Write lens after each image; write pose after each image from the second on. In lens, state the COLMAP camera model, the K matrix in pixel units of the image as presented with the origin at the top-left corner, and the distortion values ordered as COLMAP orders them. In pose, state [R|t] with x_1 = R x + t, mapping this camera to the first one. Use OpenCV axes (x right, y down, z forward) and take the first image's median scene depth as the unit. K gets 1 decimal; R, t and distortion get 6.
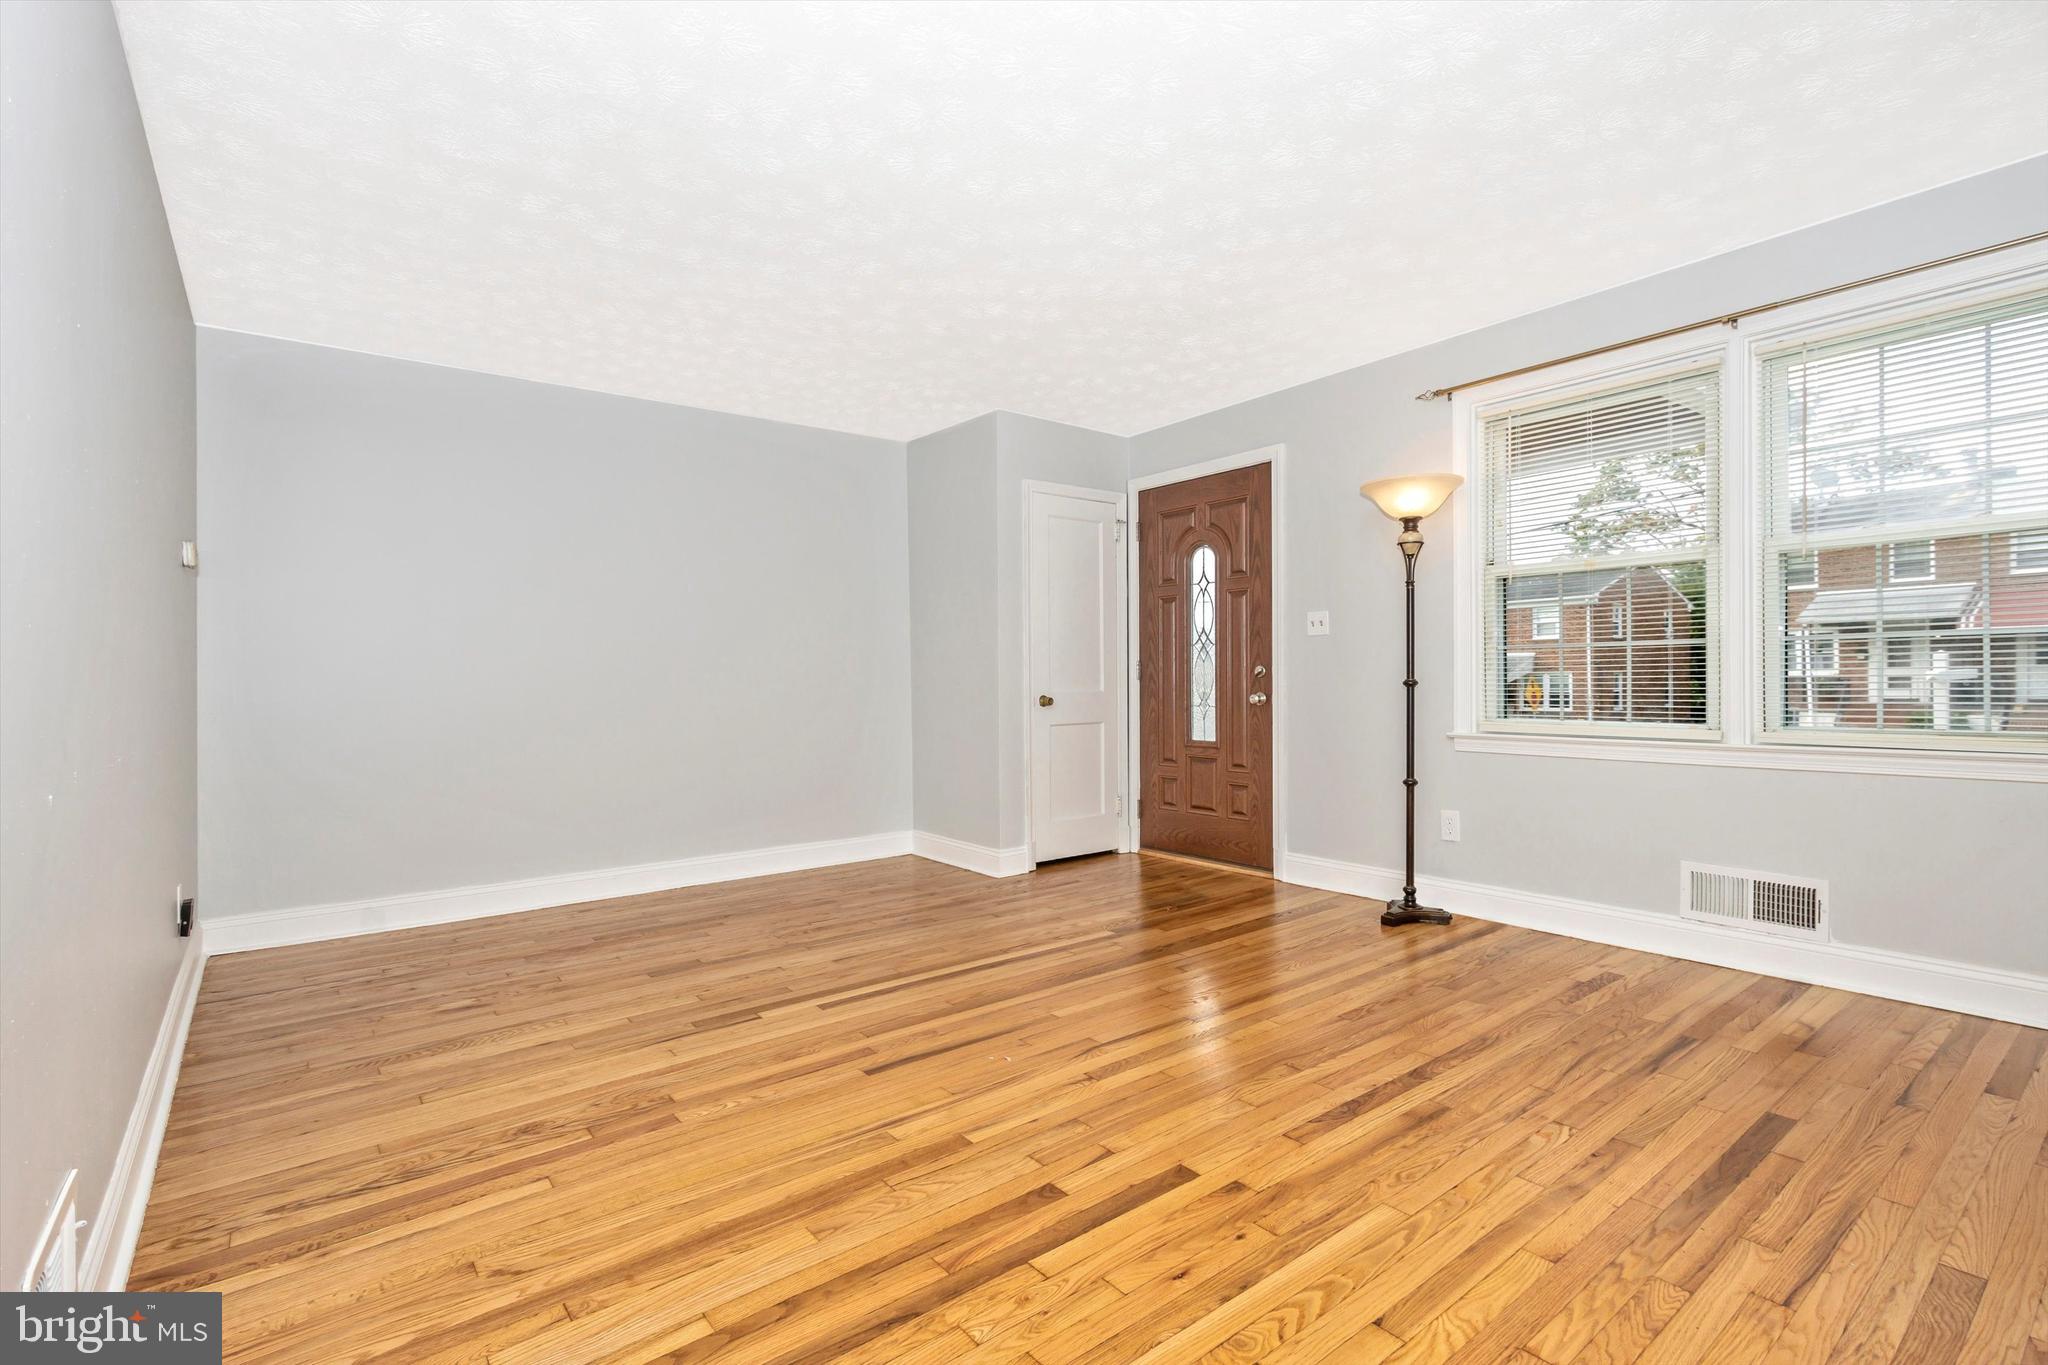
lens RADIAL K [[956.7, 0, 1023.0], [0, 956.7, 667.6], [0, 0, 1]] dist [0.005627, -0.000229]
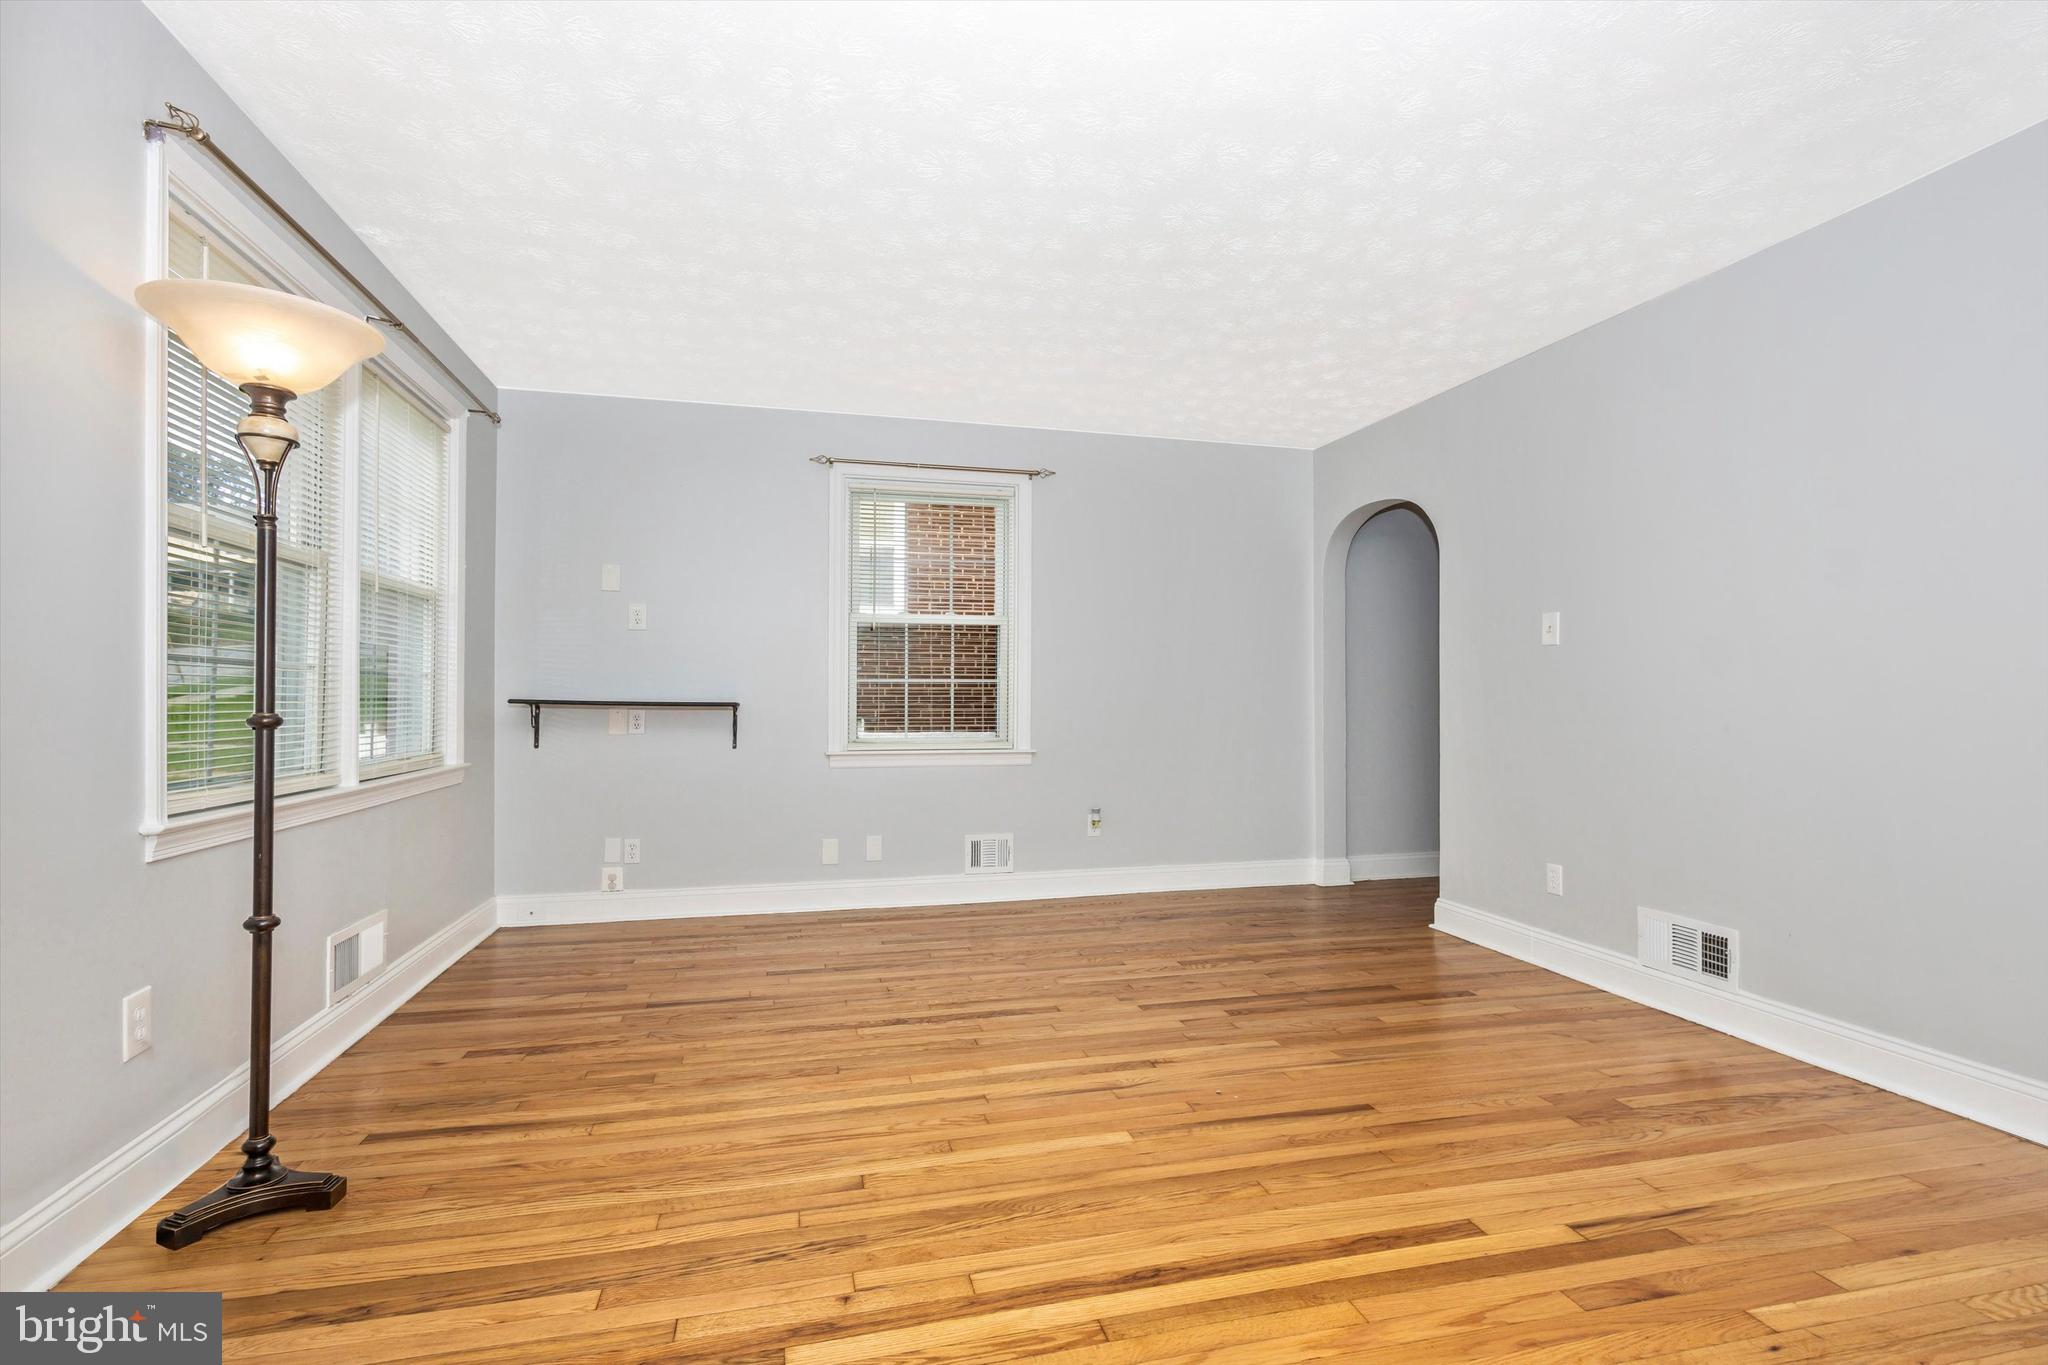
lens RADIAL K [[941.0, 0, 1022.5], [0, 941.0, 700.1], [0, 0, 1]] dist [0.002517, 0.000137]
pose [[-0.912547, 0.012713, 0.408774, -0.177424], [0.007049, 0.999857, -0.015360, 0.018617], [-0.408910, -0.011135, -0.912507, 1.513373]]
